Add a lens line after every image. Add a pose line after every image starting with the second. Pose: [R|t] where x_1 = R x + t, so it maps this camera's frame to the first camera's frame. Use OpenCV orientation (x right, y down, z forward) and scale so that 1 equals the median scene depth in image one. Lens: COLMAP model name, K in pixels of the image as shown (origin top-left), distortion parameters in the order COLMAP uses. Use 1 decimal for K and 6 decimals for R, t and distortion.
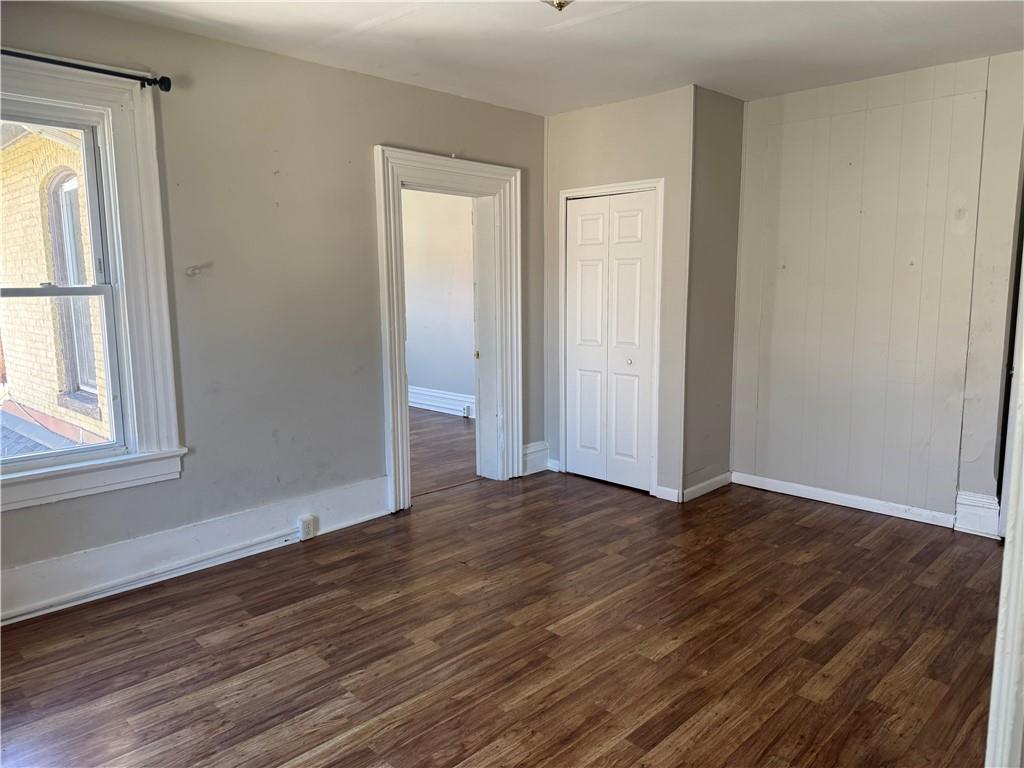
lens RADIAL K [[707.1, 0, 512.0], [0, 707.1, 384.0], [0, 0, 1]] dist [0.055058, -0.042203]
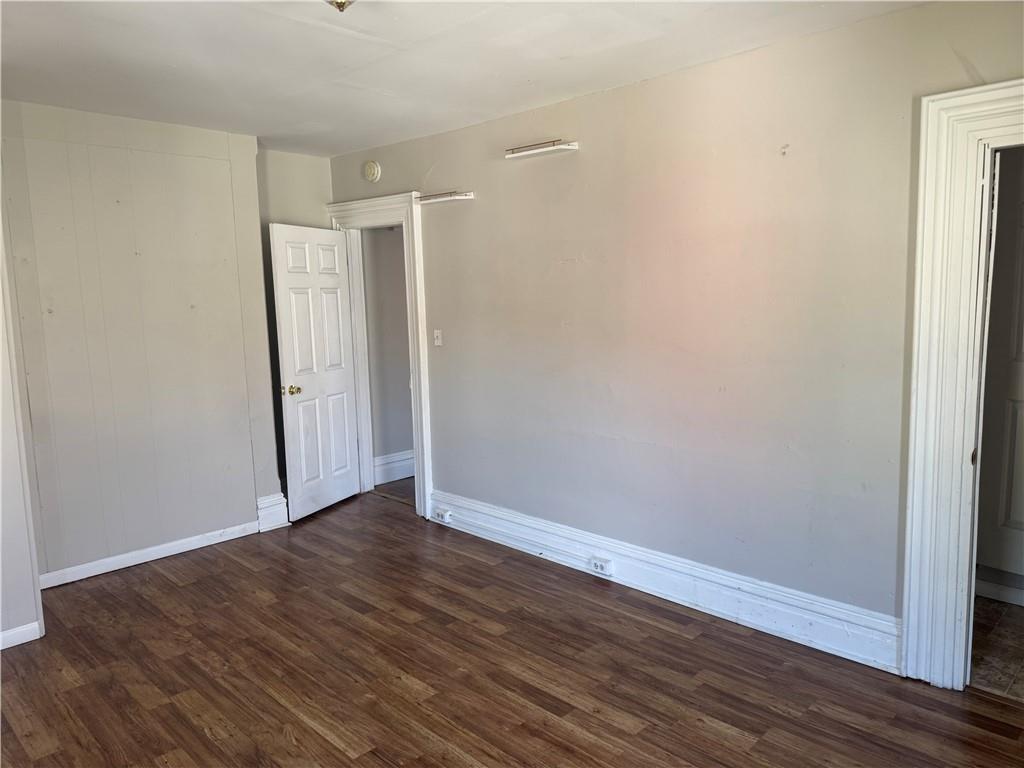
lens RADIAL K [[707.1, 0, 512.0], [0, 707.1, 384.0], [0, 0, 1]] dist [0.055058, -0.042203]
pose [[0.015969, -0.116665, 0.993043, -0.596355], [0.171262, 0.978811, 0.112239, -0.111117], [-0.985096, 0.168279, 0.035611, 0.612738]]
